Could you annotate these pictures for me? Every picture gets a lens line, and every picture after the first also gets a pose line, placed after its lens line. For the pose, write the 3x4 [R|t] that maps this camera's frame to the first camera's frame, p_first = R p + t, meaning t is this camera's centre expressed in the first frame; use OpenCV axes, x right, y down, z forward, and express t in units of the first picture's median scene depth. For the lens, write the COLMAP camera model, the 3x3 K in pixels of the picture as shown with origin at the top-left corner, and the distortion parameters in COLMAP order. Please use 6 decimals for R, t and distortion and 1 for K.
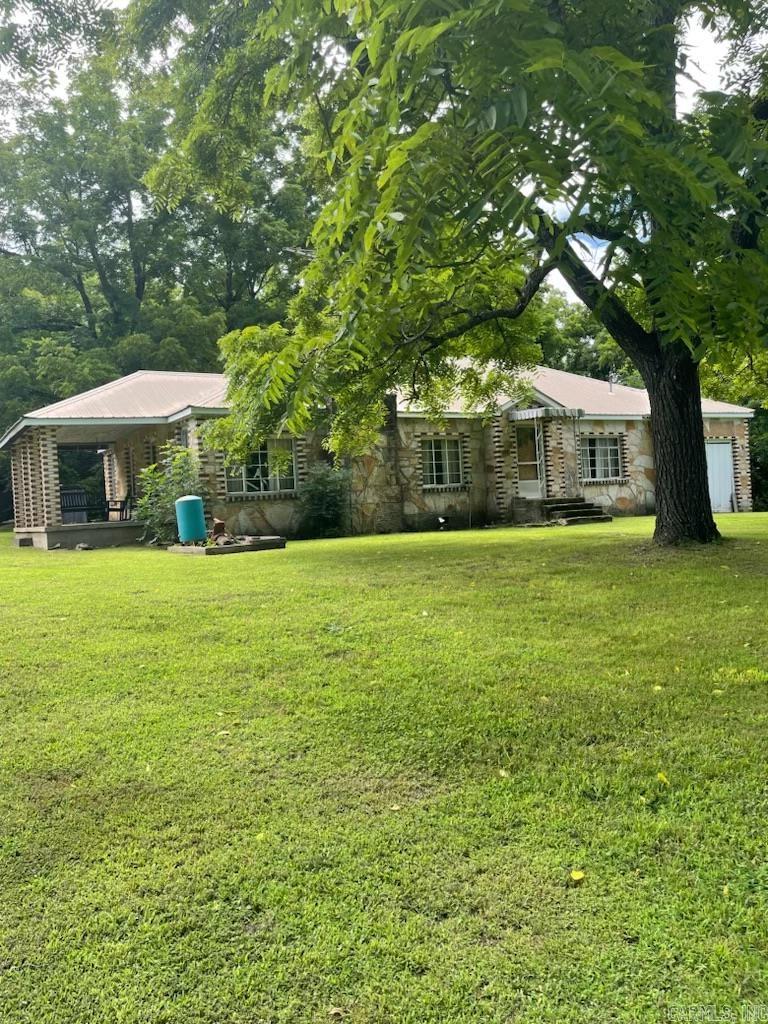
lens RADIAL K [[772.5, 0, 384.0], [0, 772.5, 512.0], [0, 0, 1]] dist [0.065870, -0.103396]
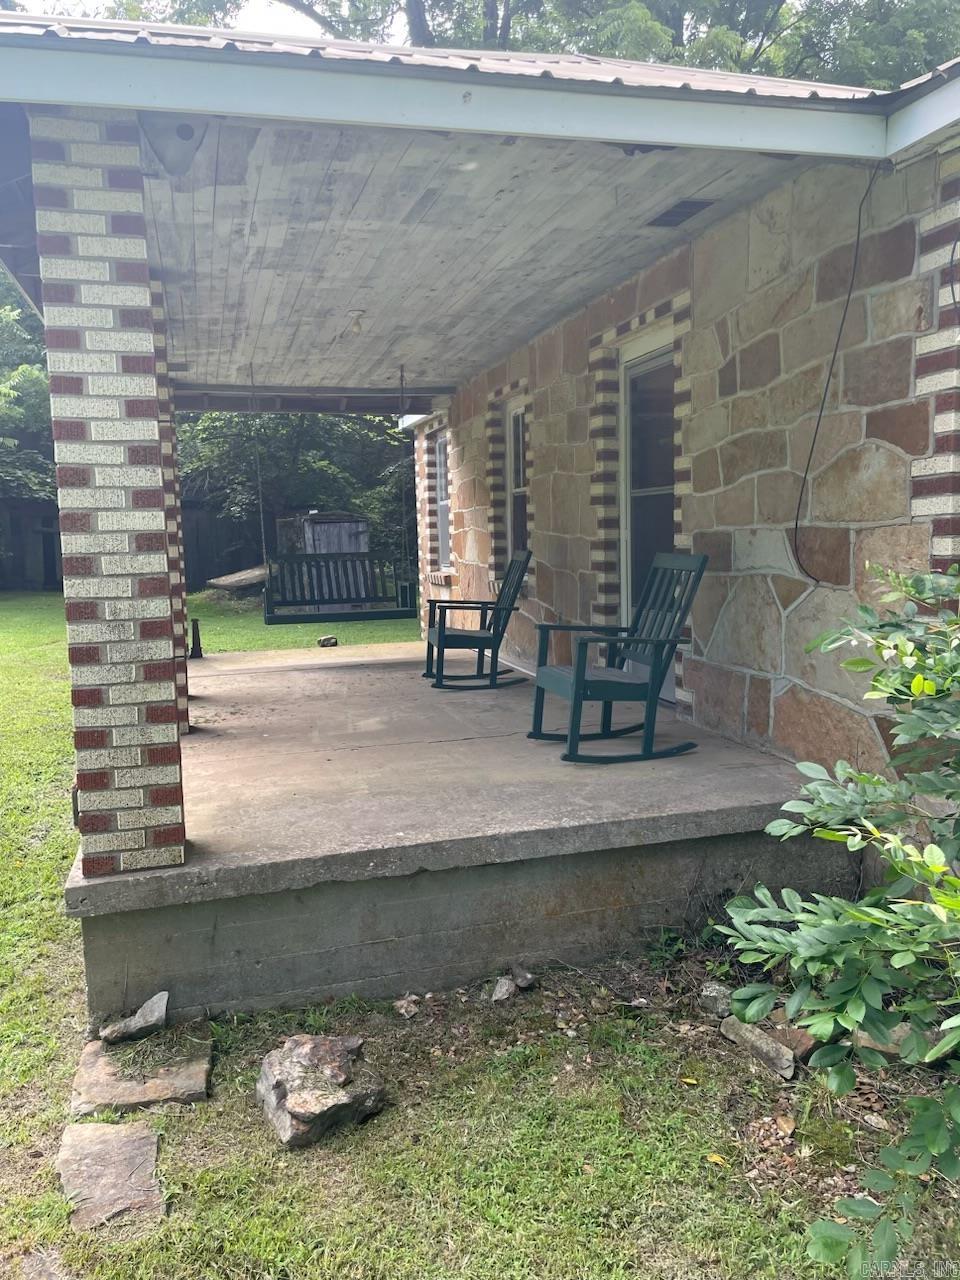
lens RADIAL K [[965.6, 0, 480.0], [0, 965.6, 640.0], [0, 0, 1]] dist [0.065870, -0.103396]
pose [[0.965660, 0.063229, -0.251998, -0.228593], [-0.035410, 0.992914, 0.113439, -0.033874], [0.257385, -0.100620, 0.961056, 0.611078]]
